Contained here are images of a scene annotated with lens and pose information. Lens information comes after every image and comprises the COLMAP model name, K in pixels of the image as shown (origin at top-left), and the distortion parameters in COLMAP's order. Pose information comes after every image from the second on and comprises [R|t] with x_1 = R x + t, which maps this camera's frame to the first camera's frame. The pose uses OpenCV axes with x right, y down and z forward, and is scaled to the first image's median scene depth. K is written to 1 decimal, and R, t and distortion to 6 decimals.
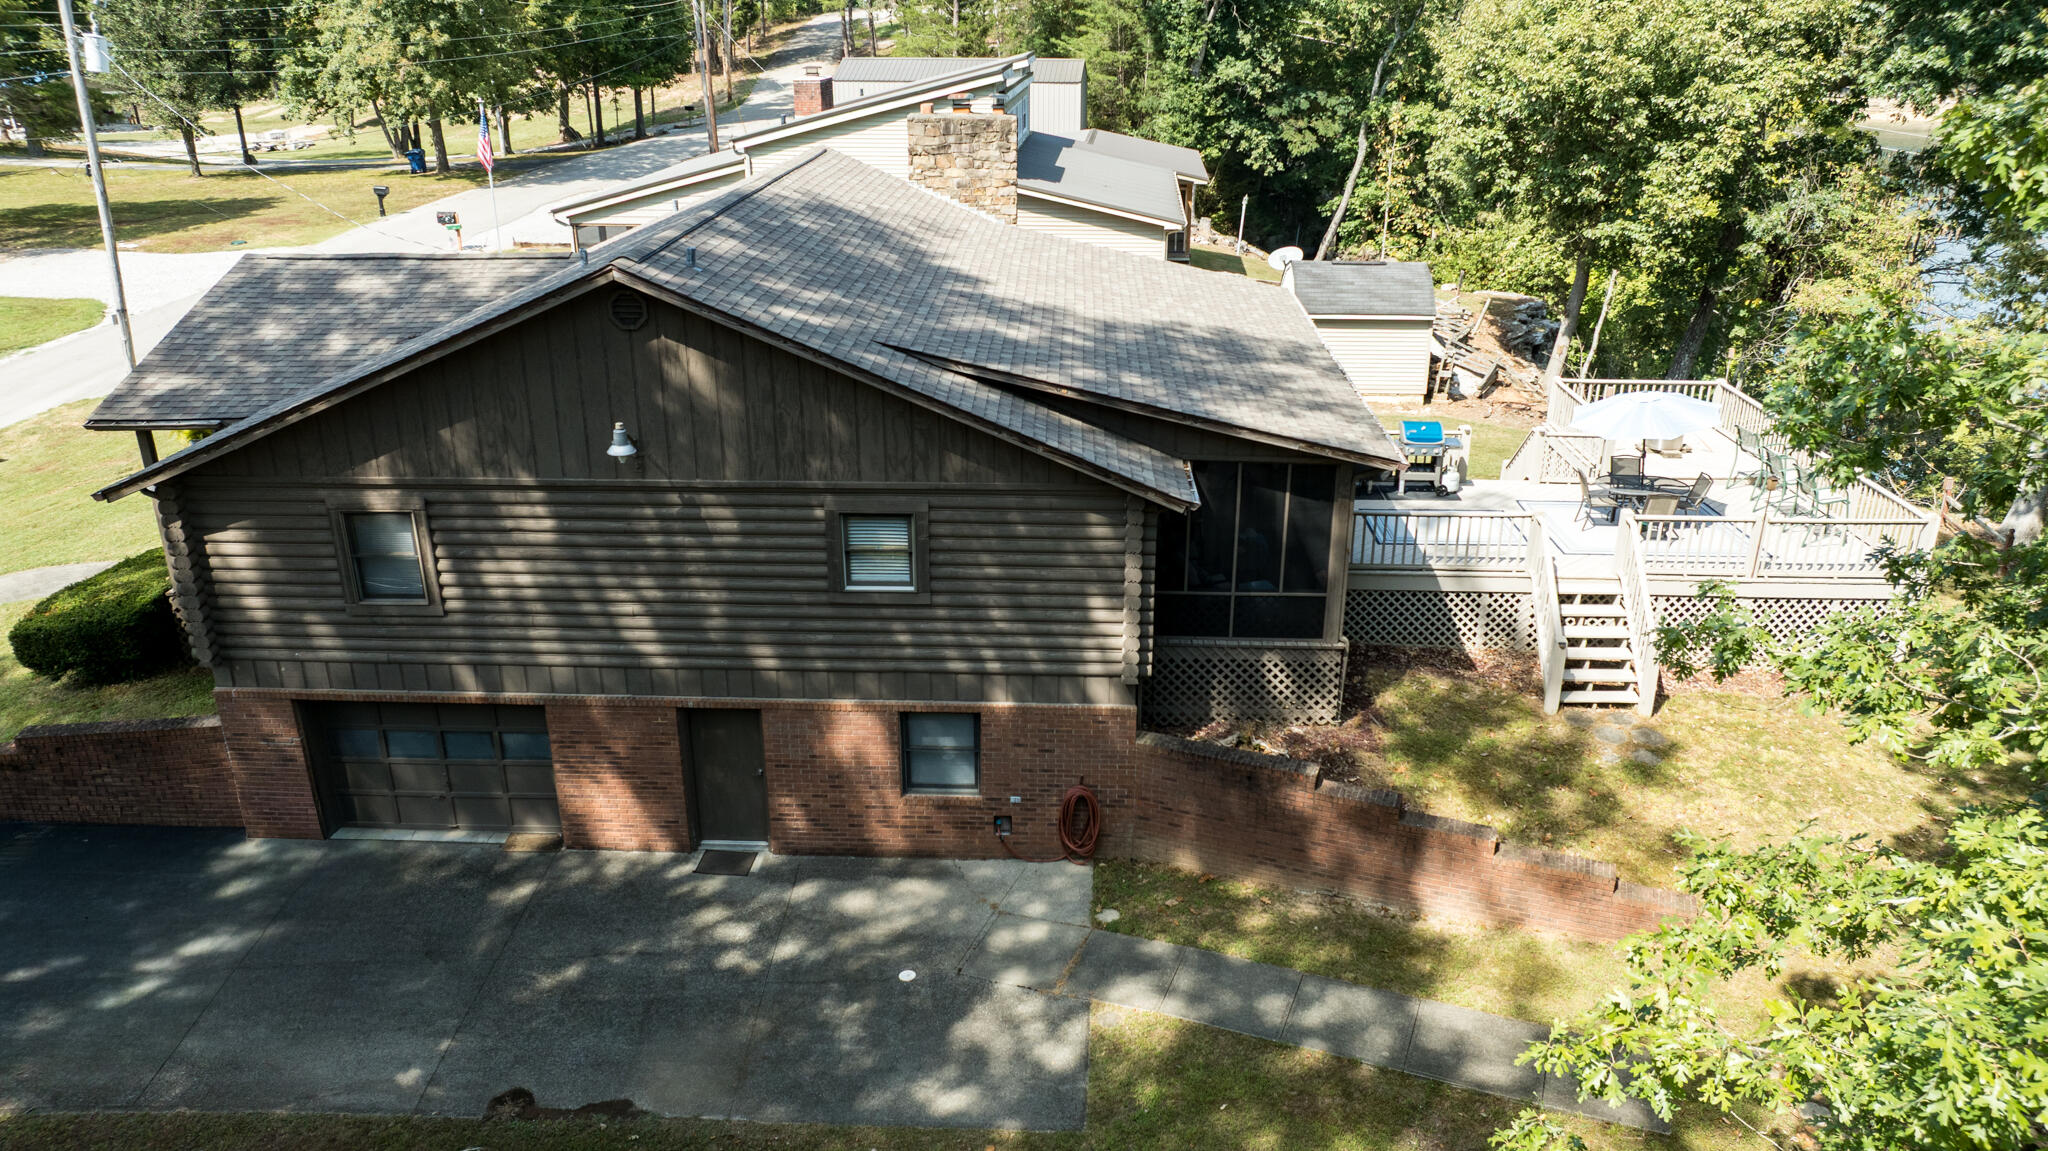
lens RADIAL K [[1432.2, 0, 1020.8], [0, 1432.2, 562.6], [0, 0, 1]] dist [-0.034703, 0.024703]
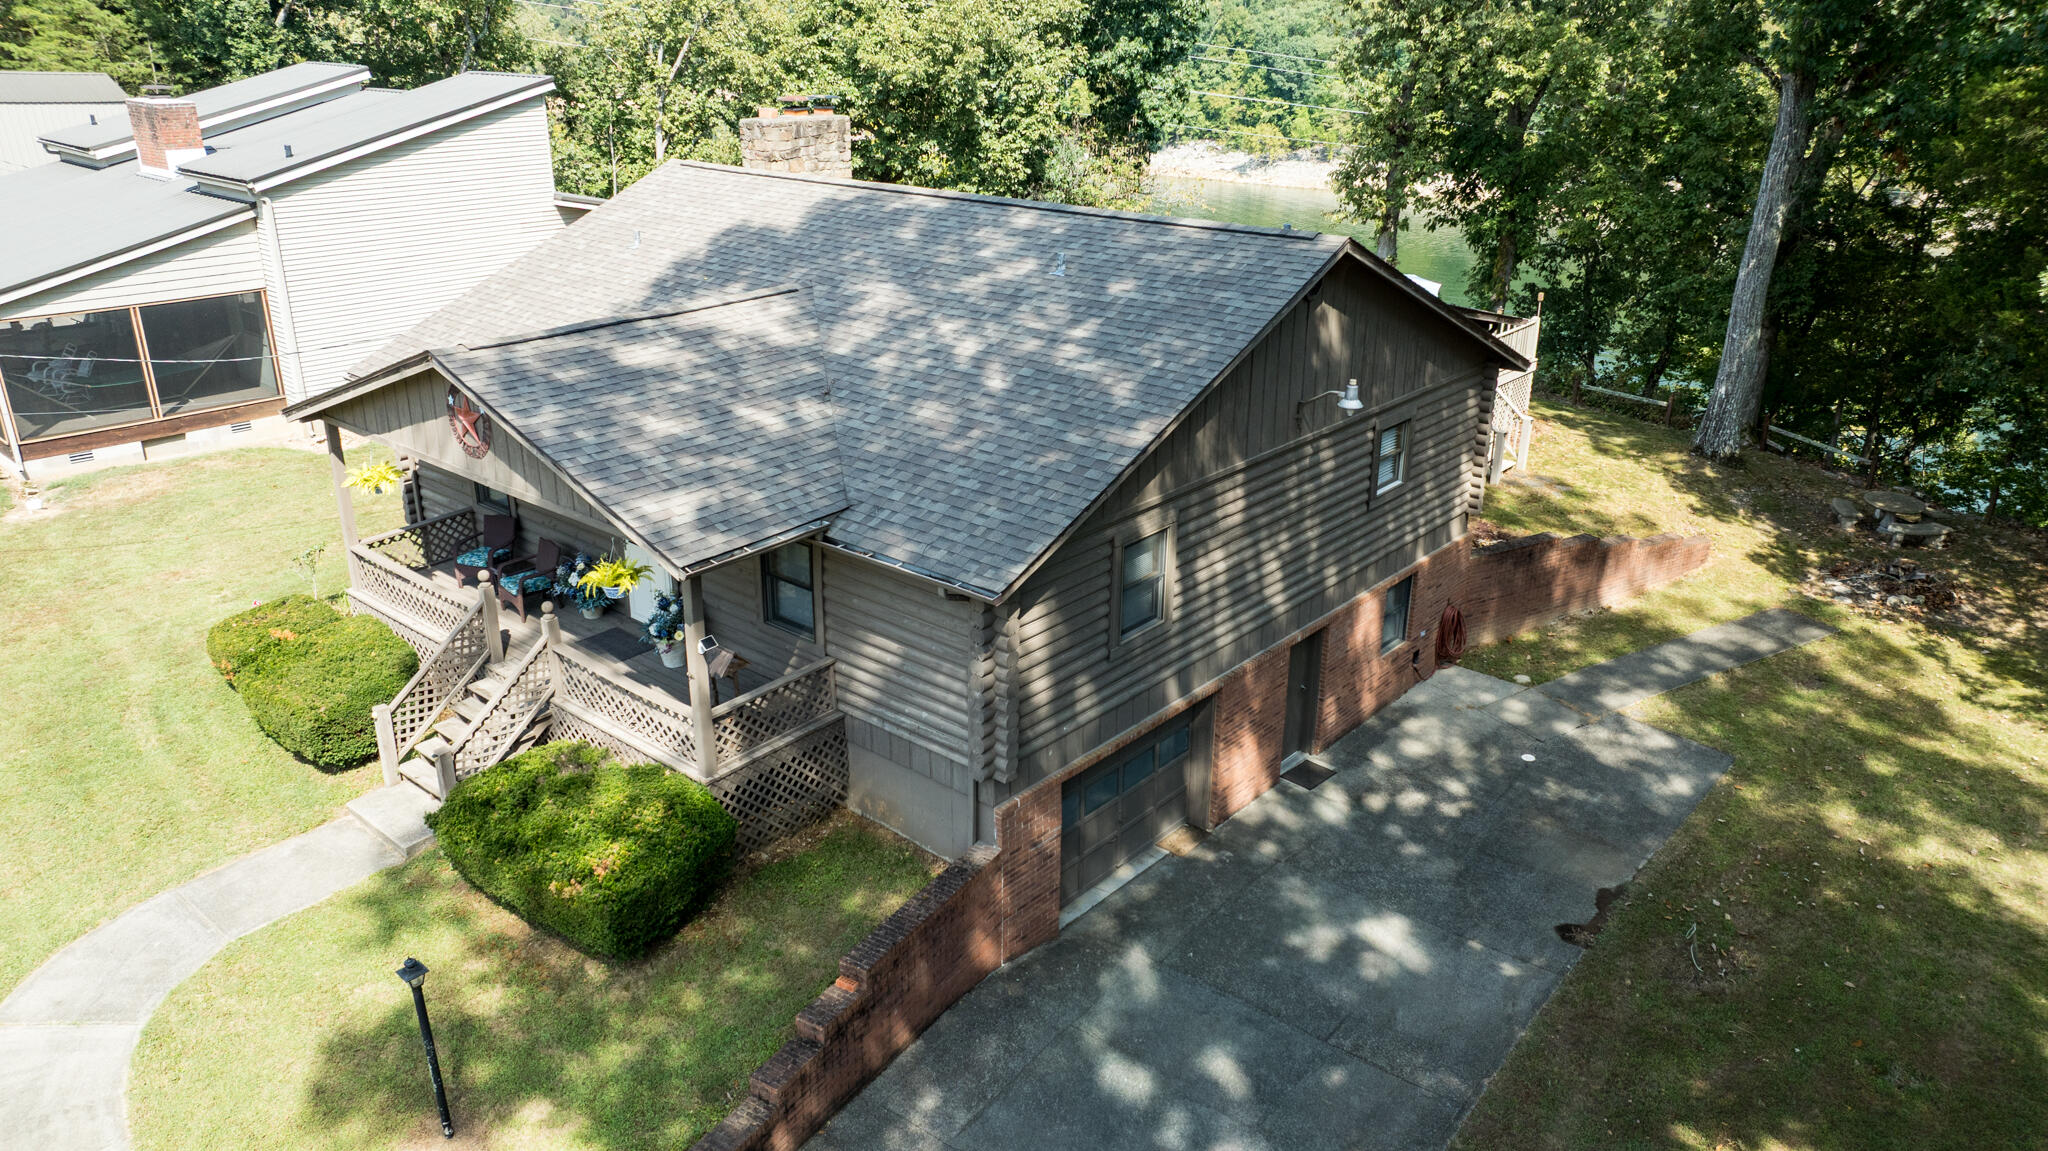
lens RADIAL K [[1432.2, 0, 1030.9], [0, 1432.2, 559.4], [0, 0, 1]] dist [-0.034703, 0.024703]
pose [[0.623881, -0.277456, 0.730610, -1.178715], [0.279926, 0.952166, 0.122560, -0.156648], [-0.729667, 0.128054, 0.671705, 0.411475]]
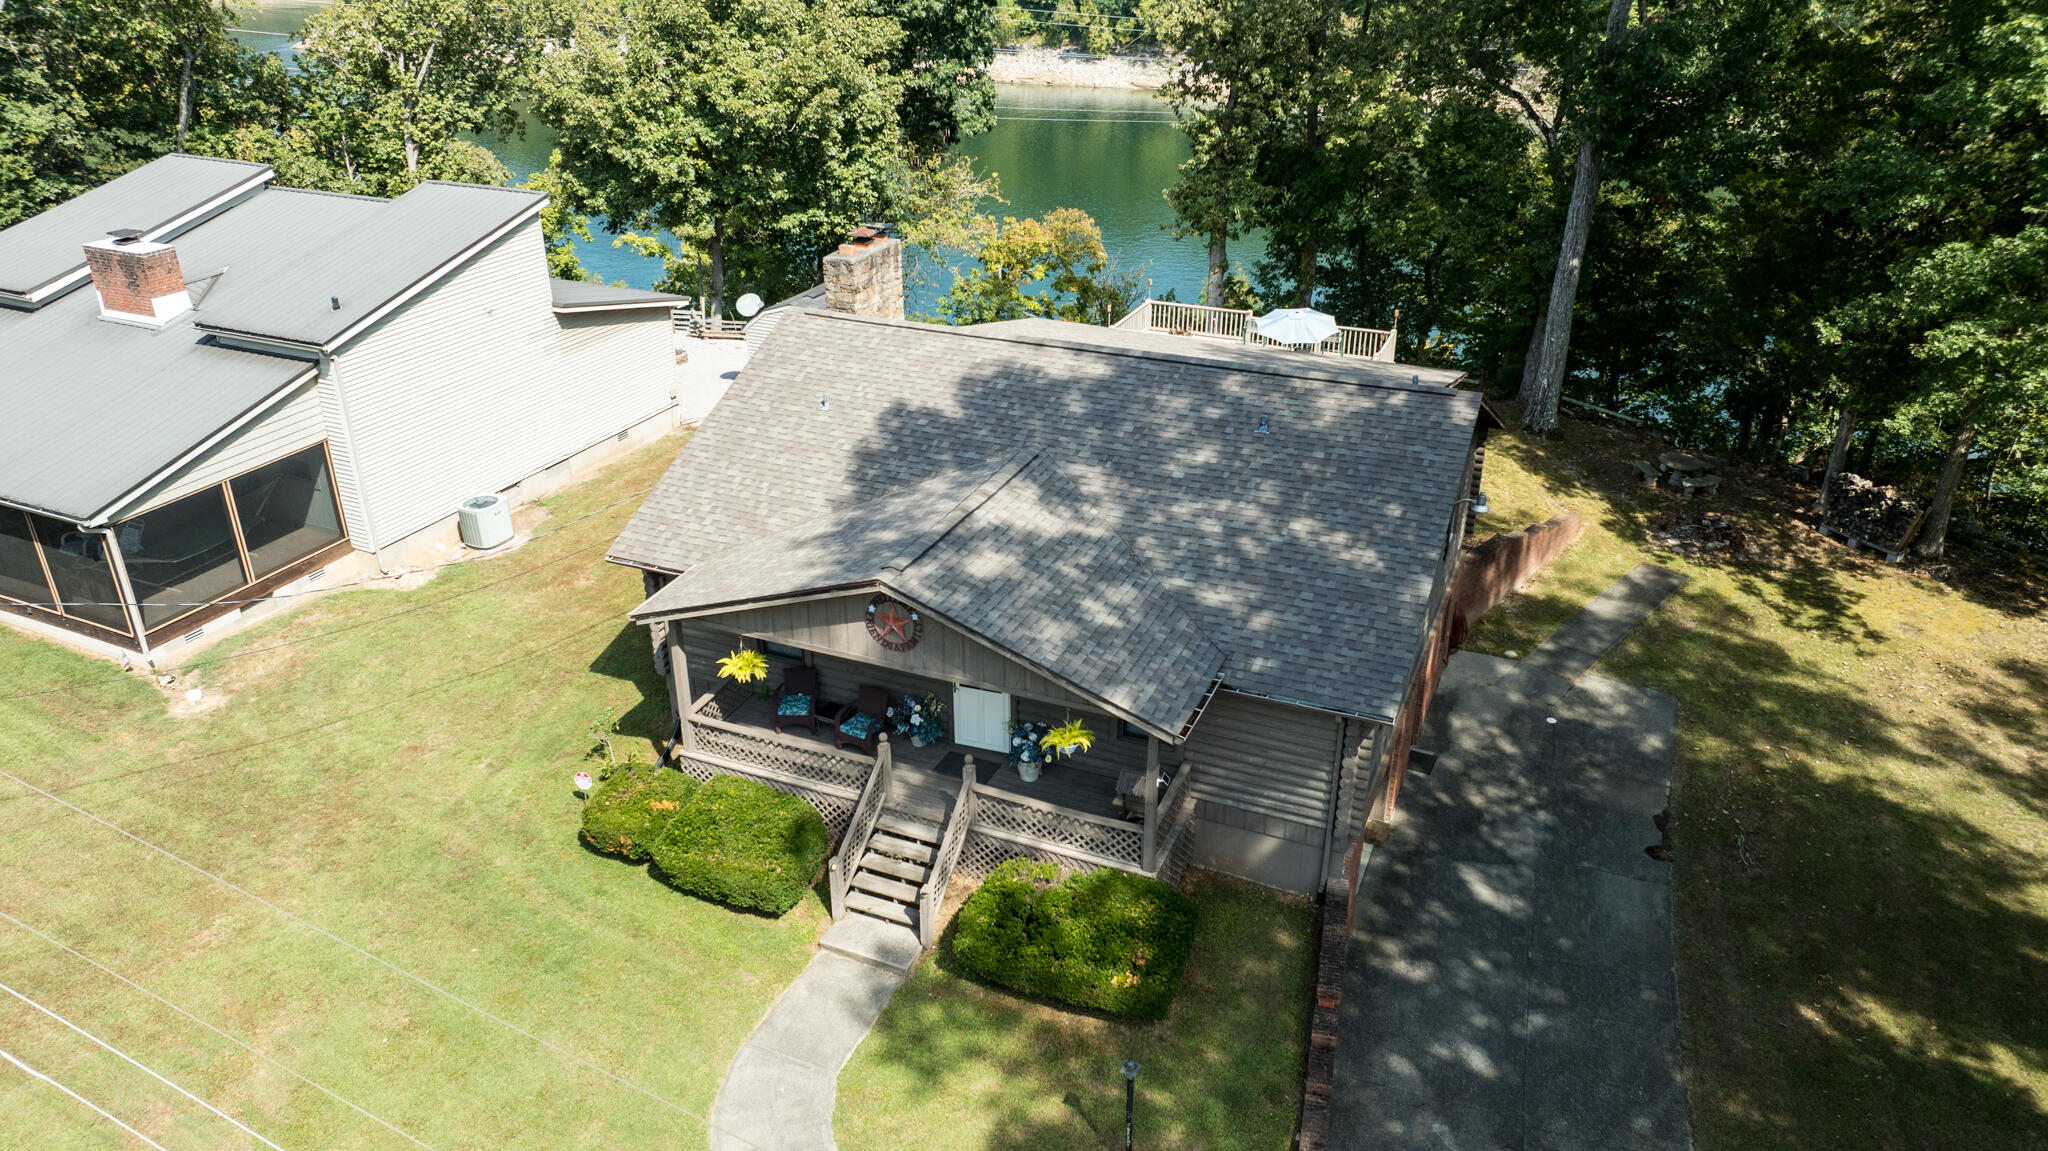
lens RADIAL K [[1432.2, 0, 1024.8], [0, 1432.2, 587.4], [0, 0, 1]] dist [-0.034703, 0.024703]
pose [[0.365674, -0.418835, 0.831180, -1.633875], [0.341254, 0.891171, 0.298932, -0.586040], [-0.865927, 0.174332, 0.468807, 0.661132]]
